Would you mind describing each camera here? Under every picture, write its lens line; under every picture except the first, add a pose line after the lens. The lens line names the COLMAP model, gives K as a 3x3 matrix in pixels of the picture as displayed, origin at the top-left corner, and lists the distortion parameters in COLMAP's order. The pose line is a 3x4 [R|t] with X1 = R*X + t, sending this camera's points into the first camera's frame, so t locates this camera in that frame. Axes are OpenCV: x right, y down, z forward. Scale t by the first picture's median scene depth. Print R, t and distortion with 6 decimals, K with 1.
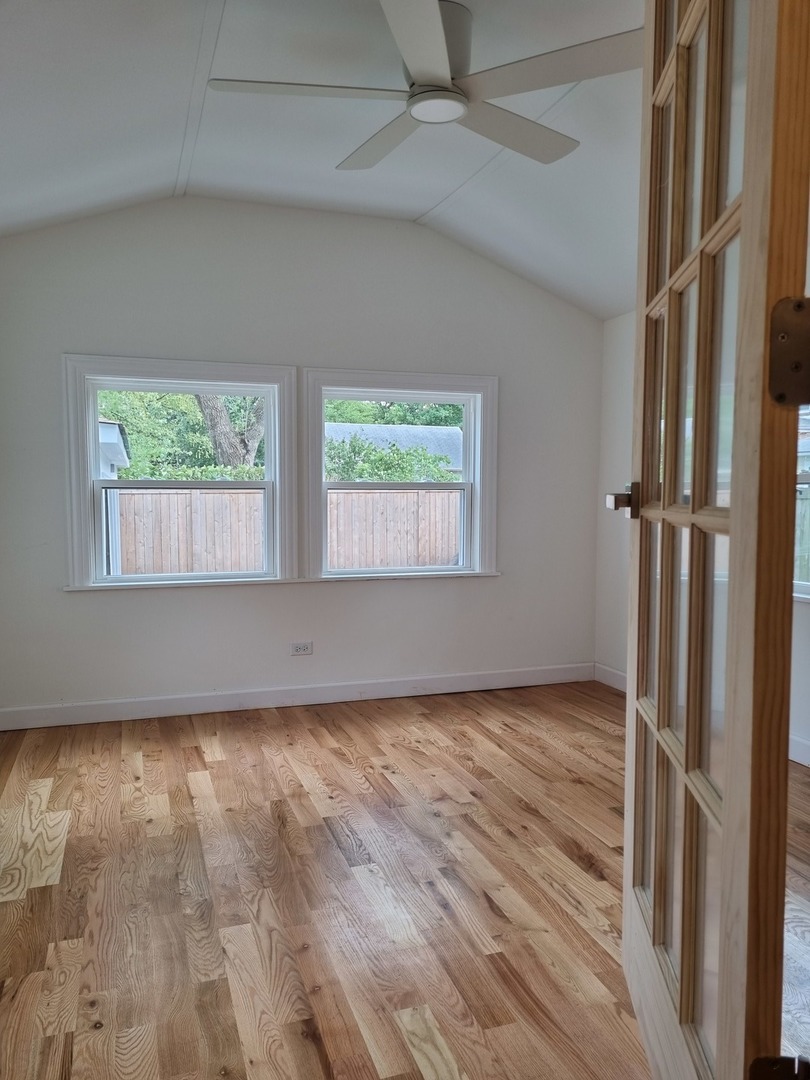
lens RADIAL K [[809.0, 0, 403.4], [0, 809.0, 540.2], [0, 0, 1]] dist [0.044188, -0.029095]
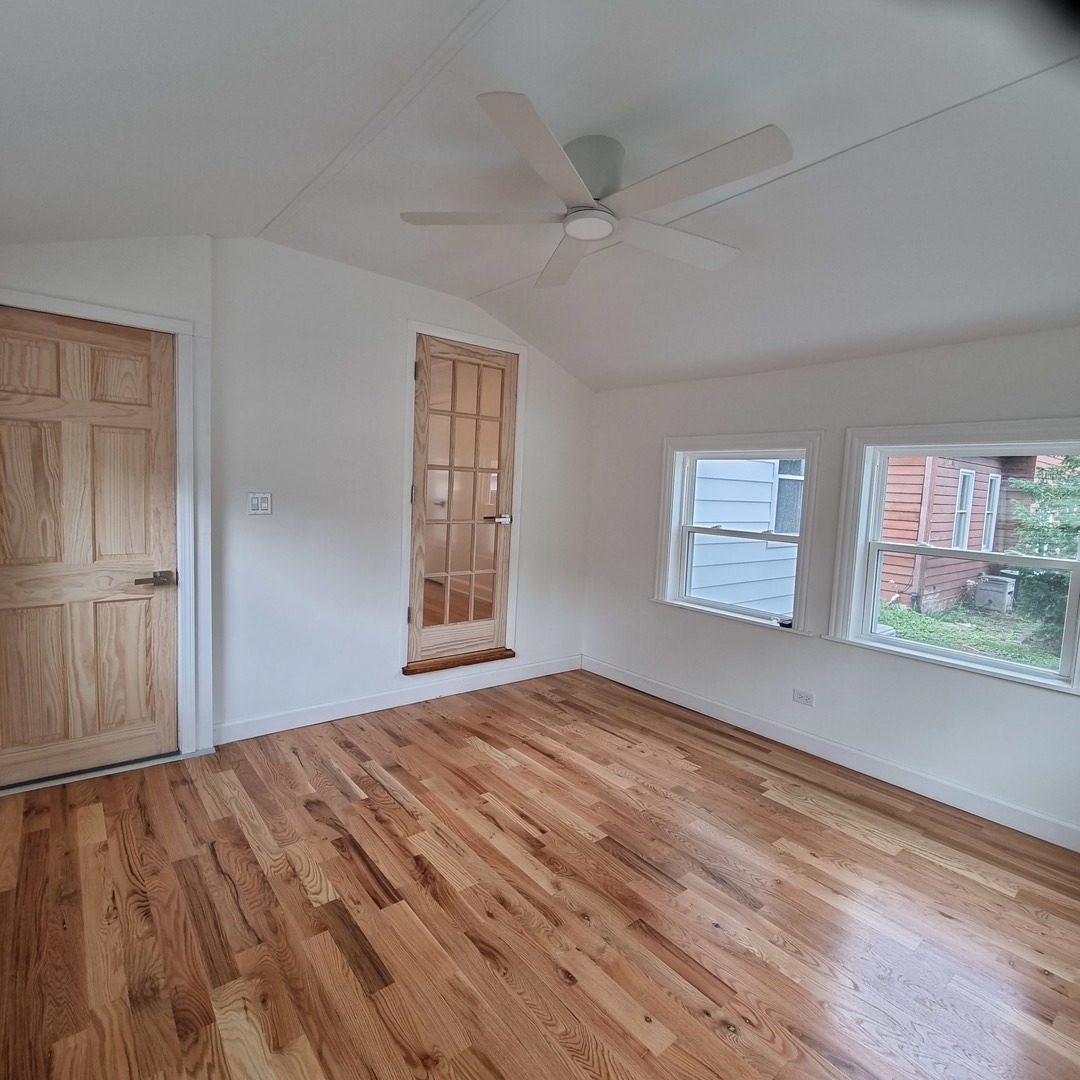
lens RADIAL K [[589.4, 0, 538.6], [0, 589.4, 538.6], [0, 0, 1]] dist [0.002620, -0.000606]
pose [[-0.933408, -0.008609, -0.358714, 0.402736], [-0.067758, 0.985955, 0.152651, -0.219183], [0.352361, 0.166792, -0.920881, 1.835147]]
